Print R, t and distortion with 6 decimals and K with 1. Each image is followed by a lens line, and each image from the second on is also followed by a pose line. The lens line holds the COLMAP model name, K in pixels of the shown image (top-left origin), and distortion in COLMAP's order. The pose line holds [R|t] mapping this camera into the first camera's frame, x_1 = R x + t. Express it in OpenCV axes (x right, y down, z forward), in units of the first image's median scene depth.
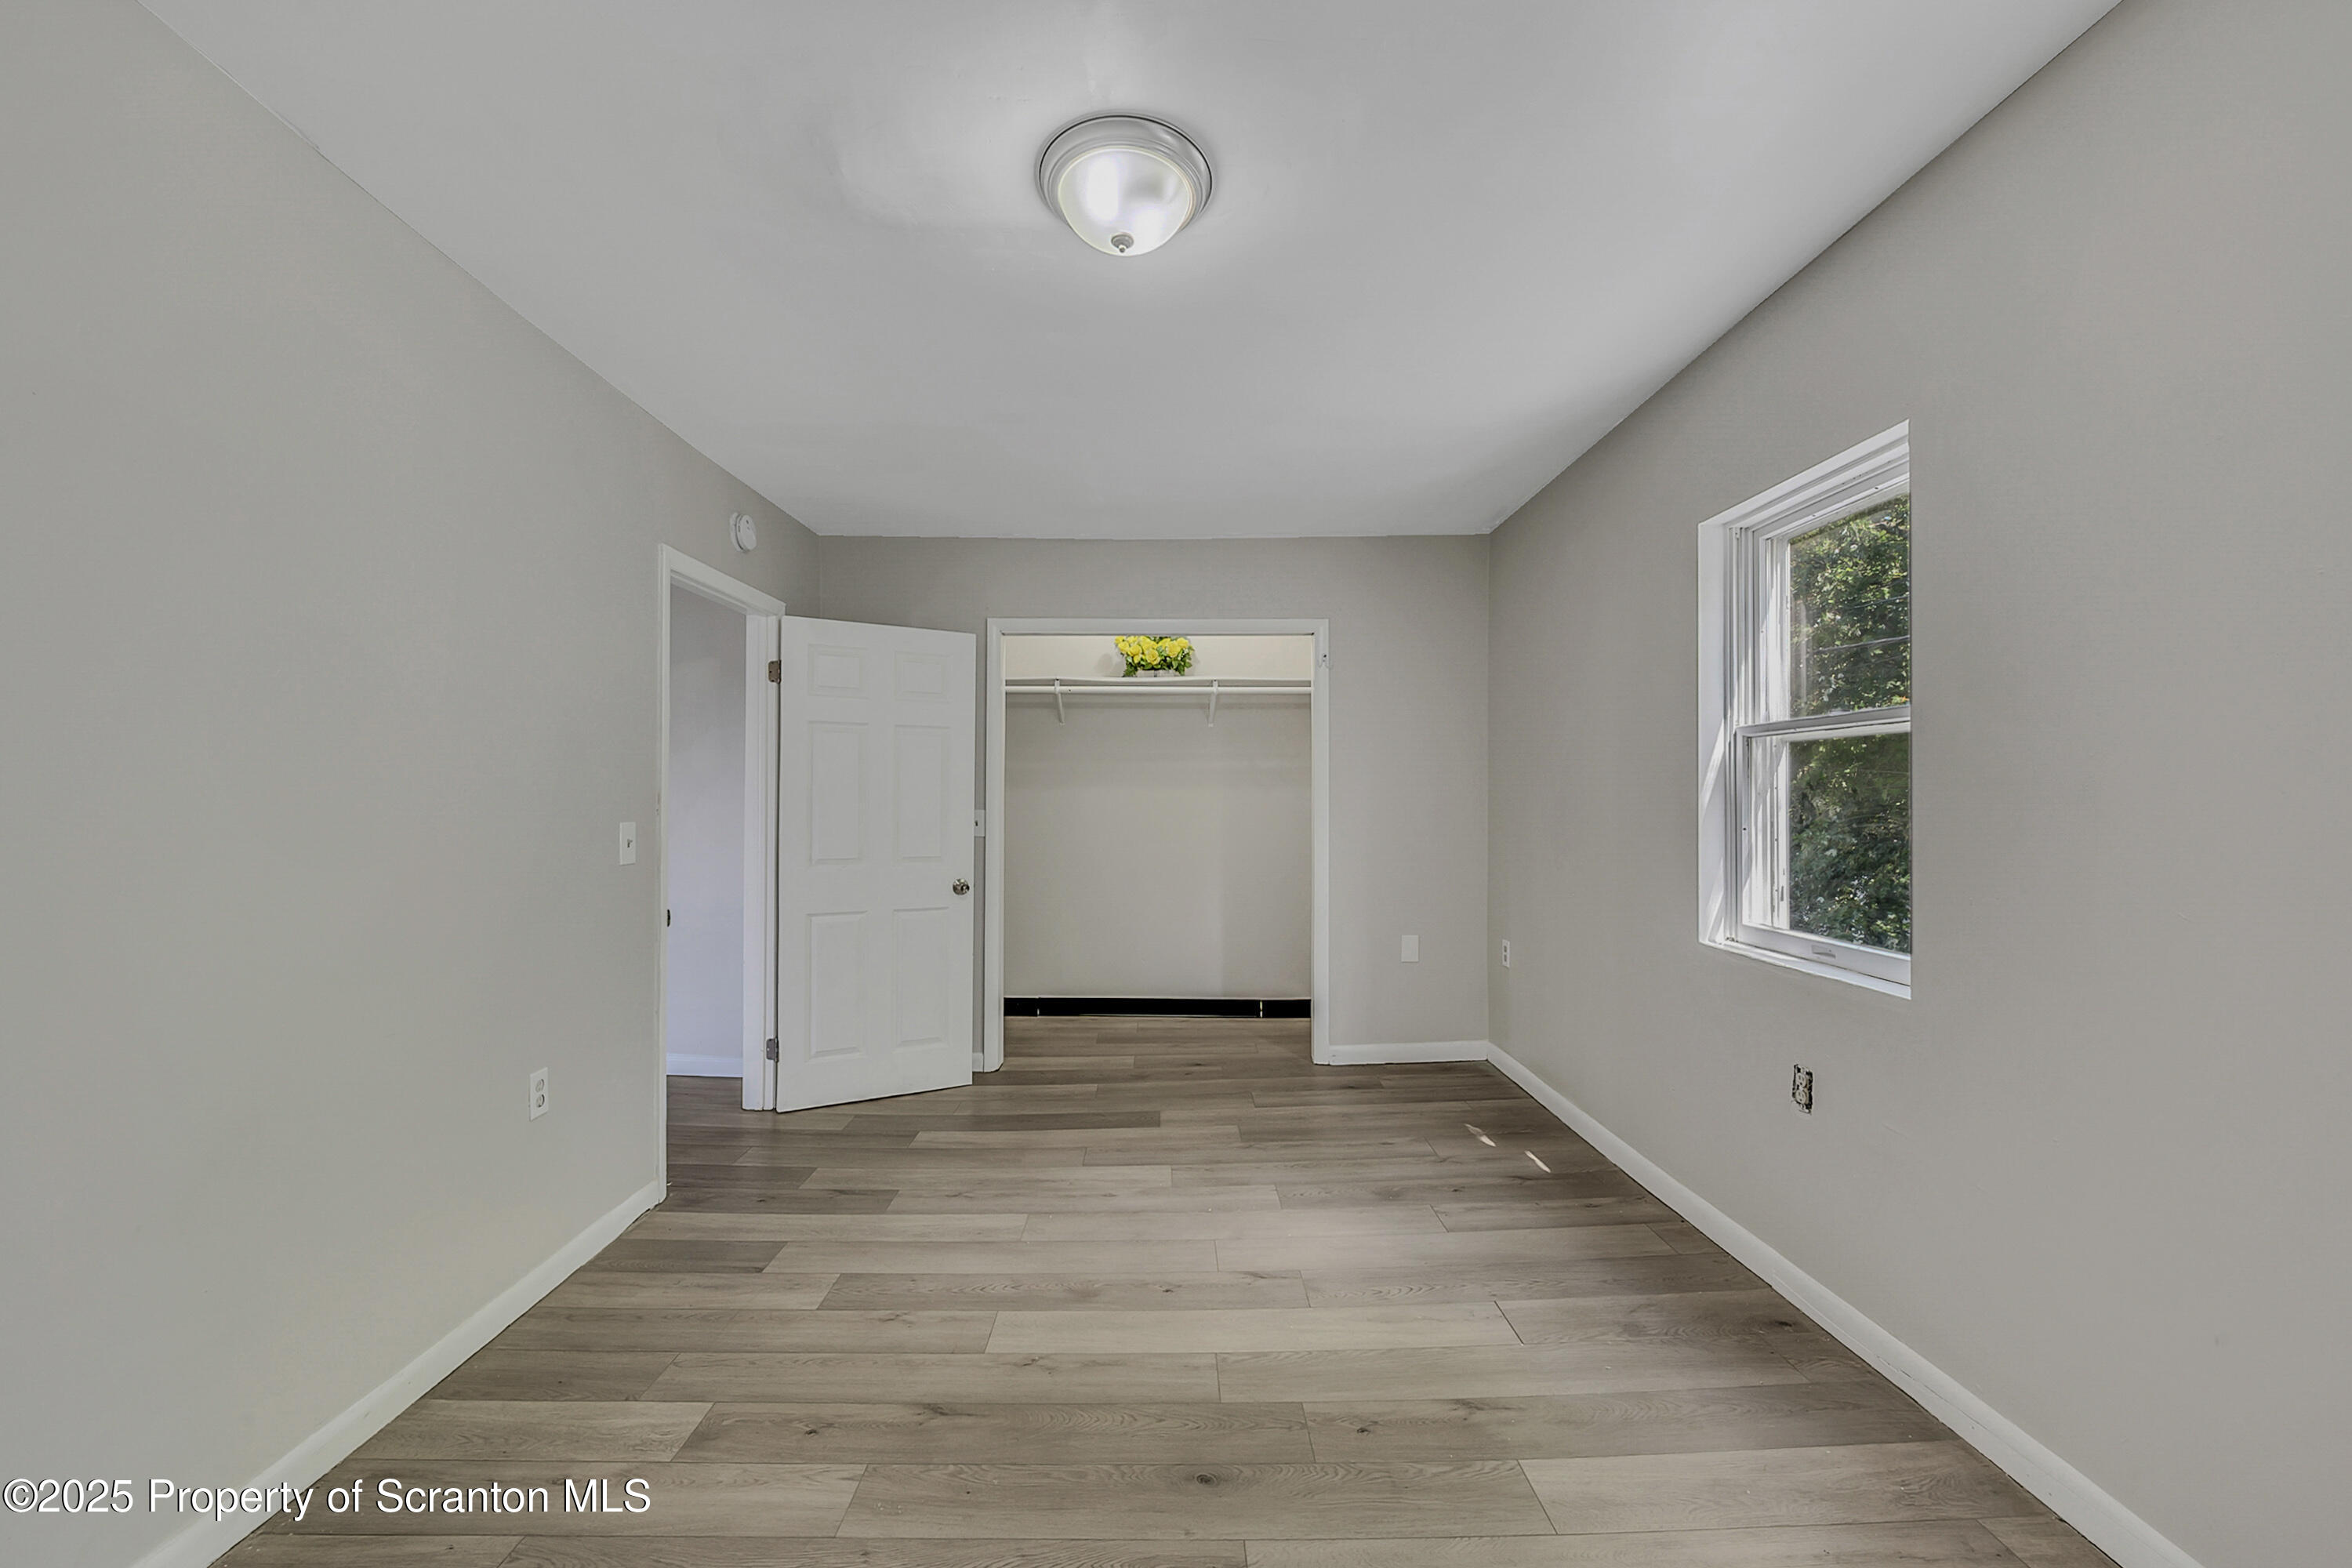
lens RADIAL K [[933.6, 0, 1184.7], [0, 933.6, 789.9], [0, 0, 1]] dist [-0.001464, 0.000152]
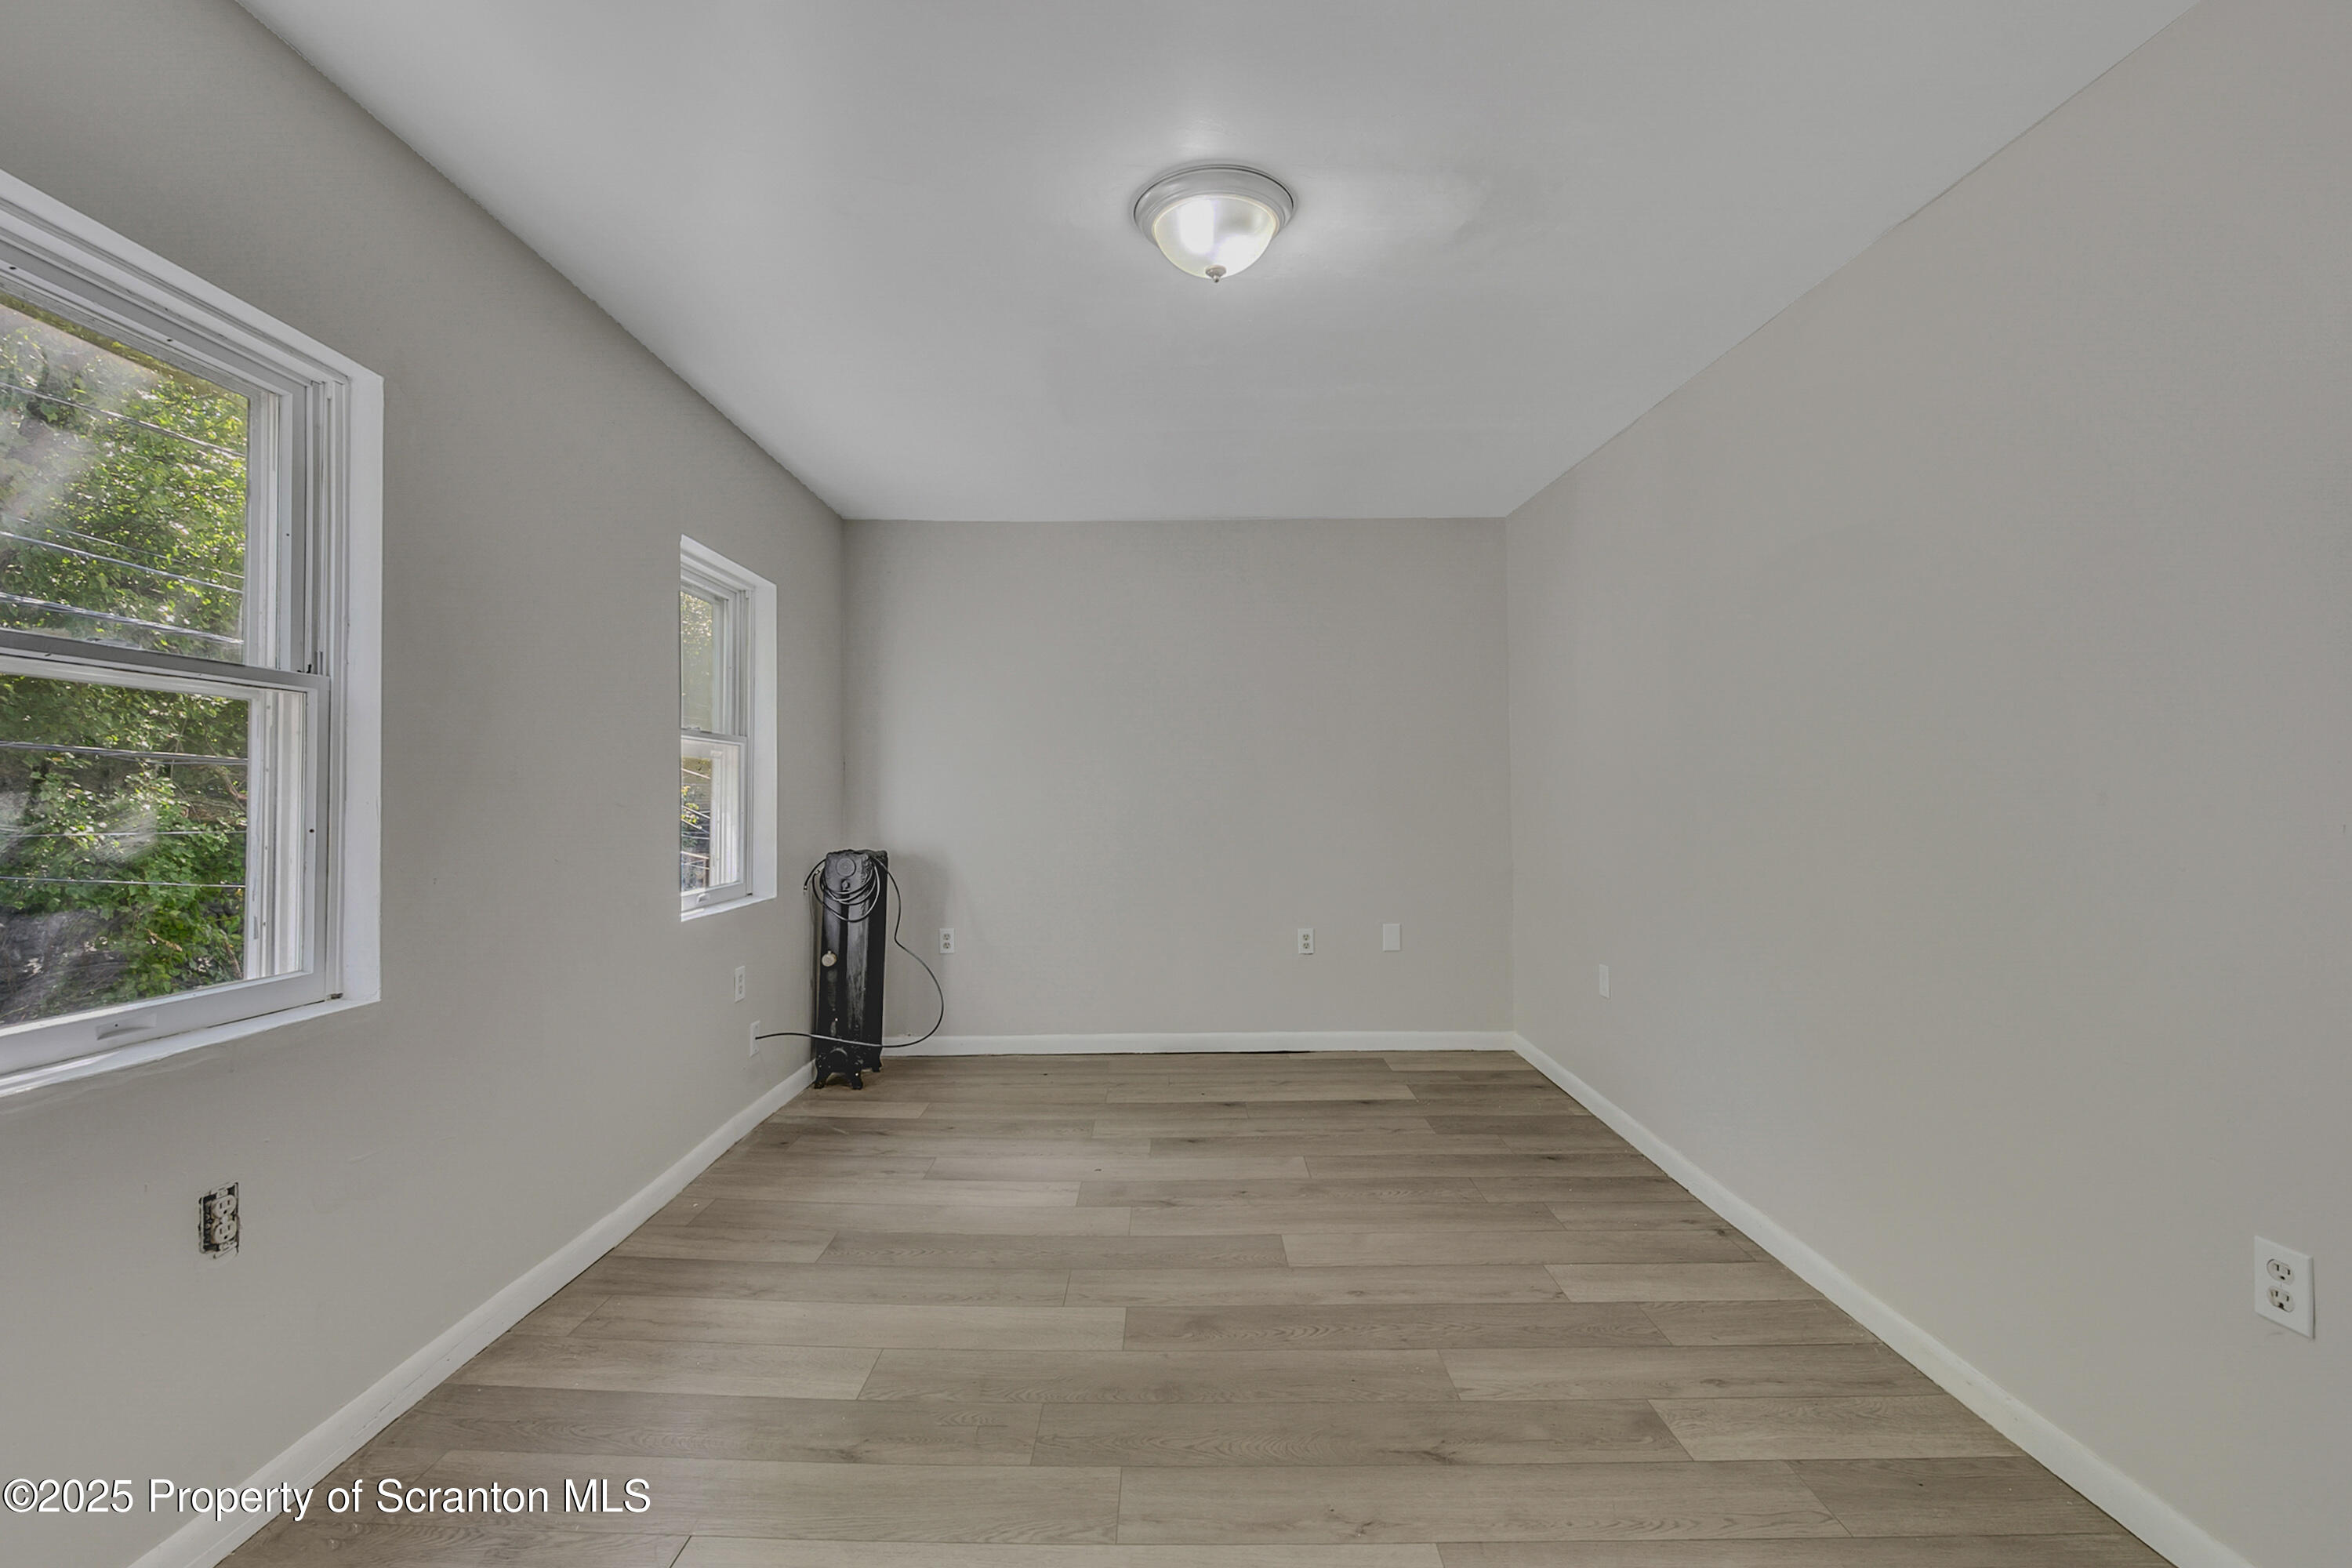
lens RADIAL K [[933.6, 0, 1184.7], [0, 933.6, 789.9], [0, 0, 1]] dist [-0.001464, 0.000152]
pose [[-0.999925, 0.005260, 0.011051, -0.033601], [0.004968, 0.999642, -0.026283, 0.041014], [-0.011186, -0.026227, -0.999593, 1.879855]]
